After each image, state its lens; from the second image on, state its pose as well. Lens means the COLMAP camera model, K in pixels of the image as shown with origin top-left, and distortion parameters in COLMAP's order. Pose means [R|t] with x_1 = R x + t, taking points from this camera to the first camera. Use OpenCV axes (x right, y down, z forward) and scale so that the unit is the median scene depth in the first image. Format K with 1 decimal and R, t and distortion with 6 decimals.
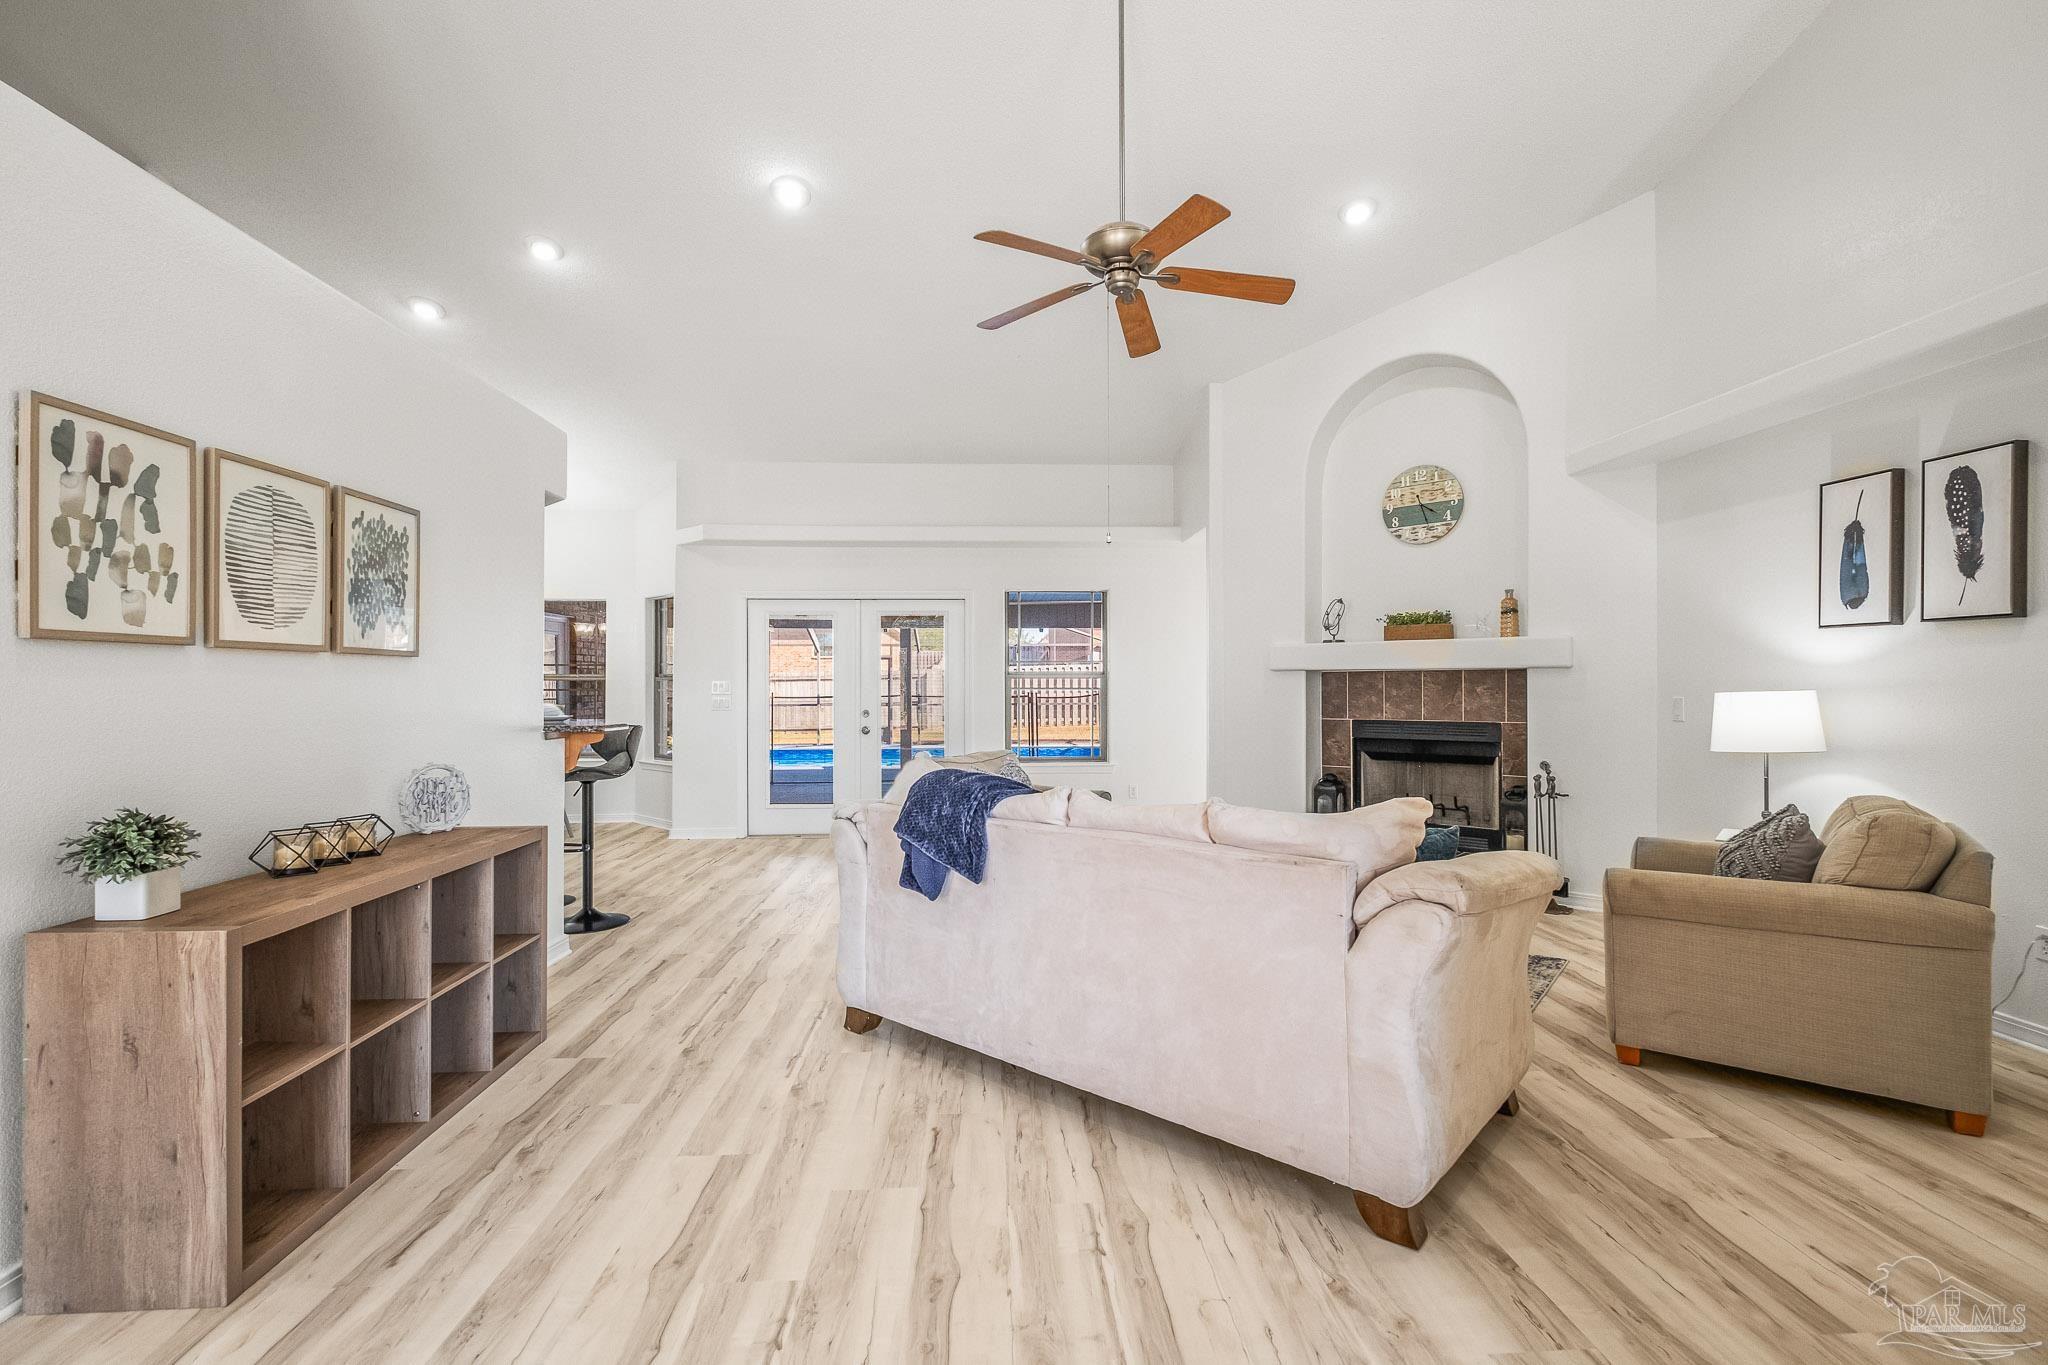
lens RADIAL K [[902.7, 0, 1032.1], [0, 902.7, 688.8], [0, 0, 1]] dist [-0.002527, -0.001555]
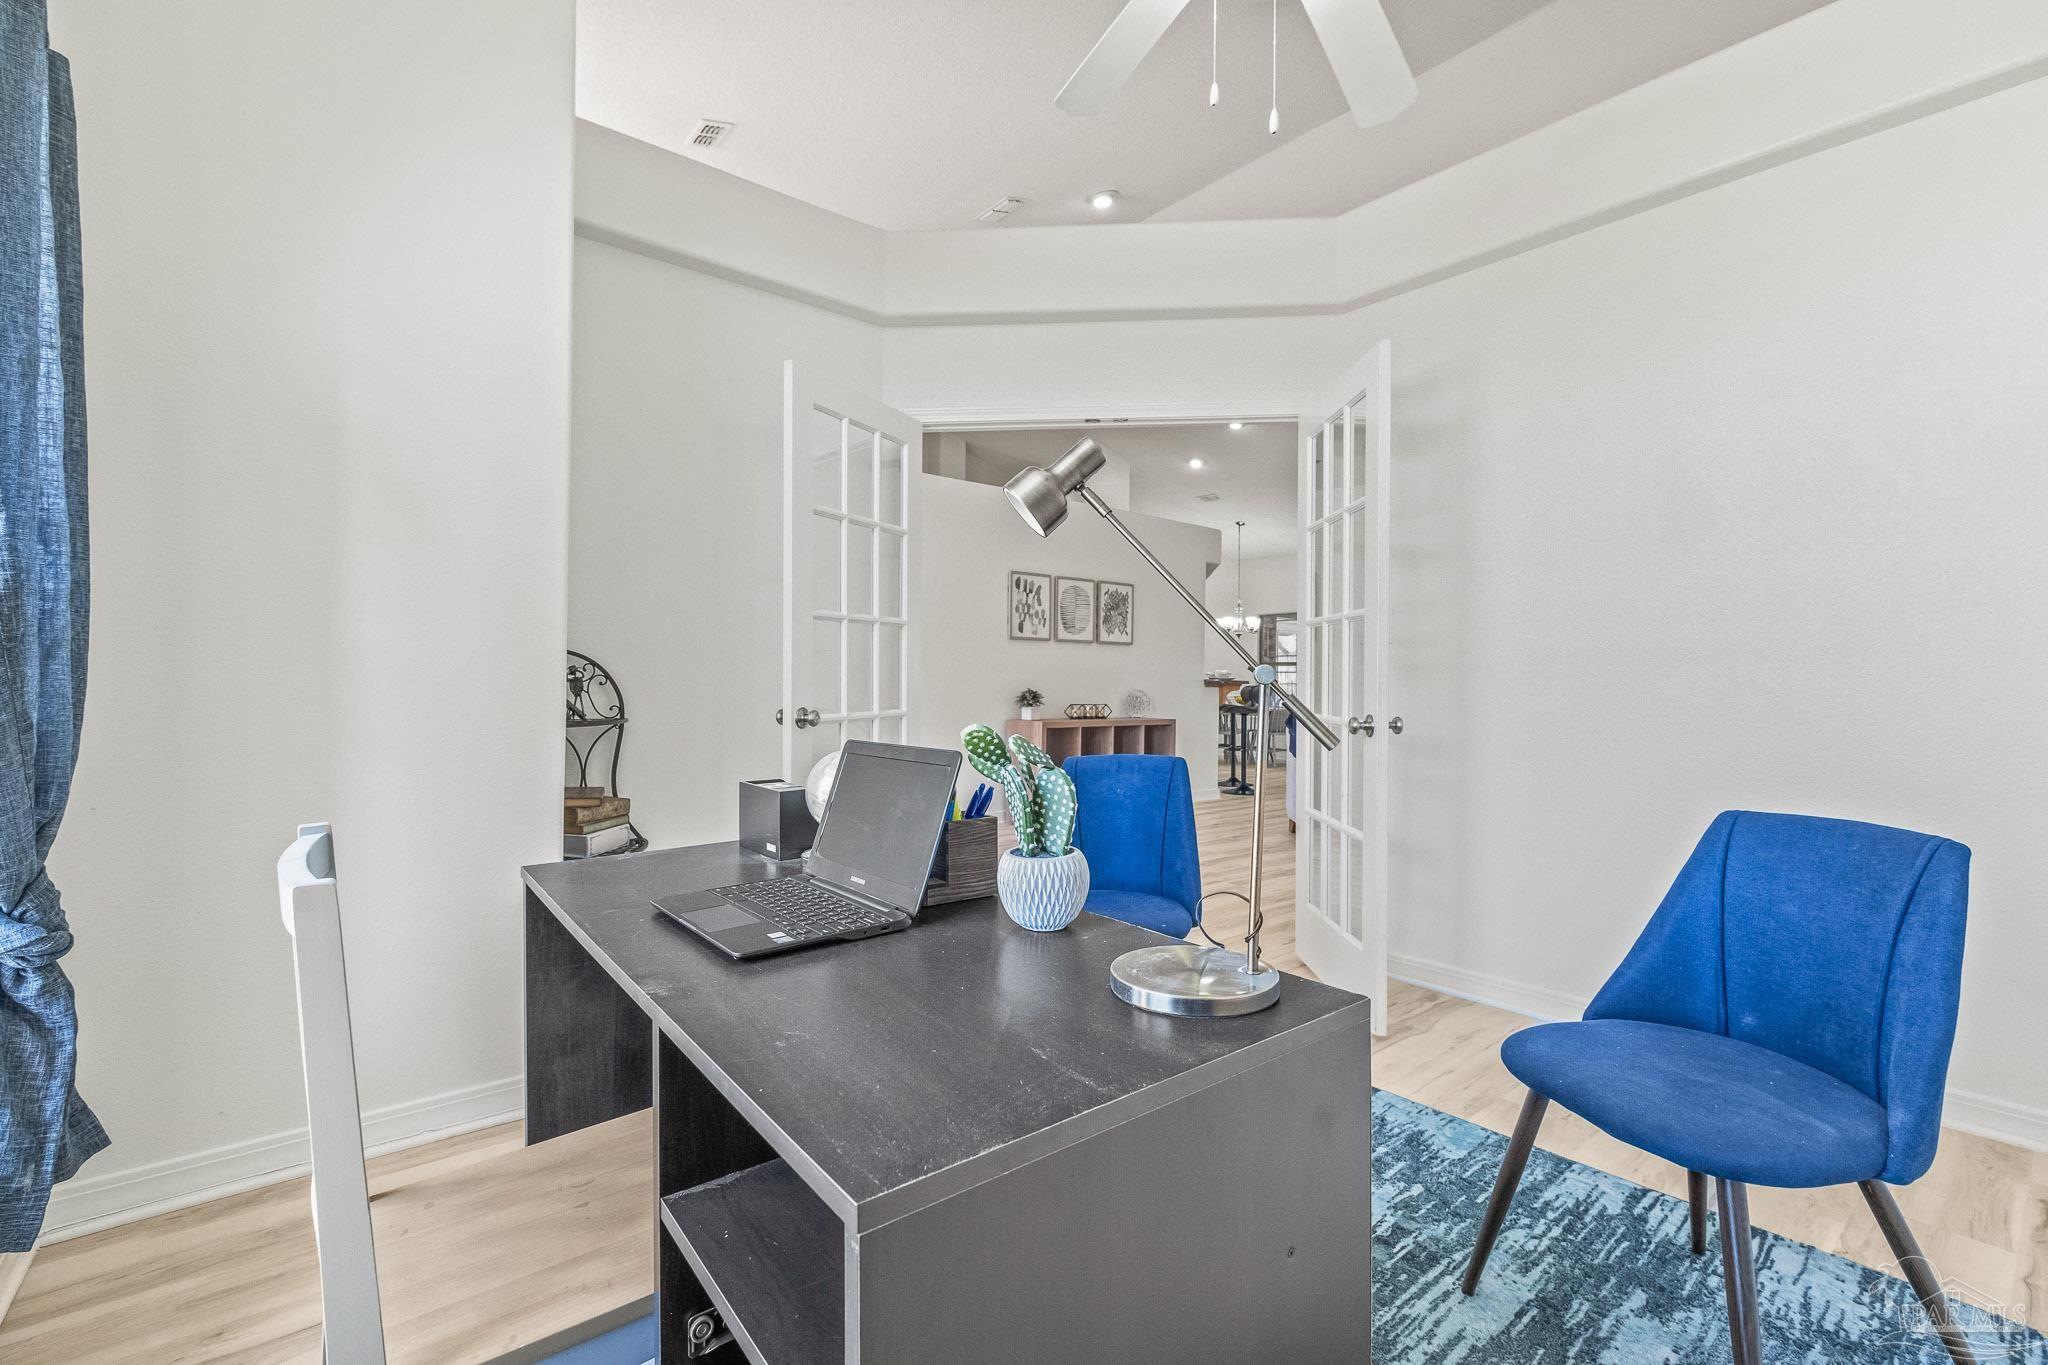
lens RADIAL K [[883.6, 0, 1024.9], [0, 883.6, 672.4], [0, 0, 1]] dist [0.000354, -0.005415]
pose [[0.579955, -0.009221, -0.814596, 1.099434], [-0.011044, 0.999755, -0.019181, 0.088122], [0.814574, 0.020121, 0.579711, -0.612915]]
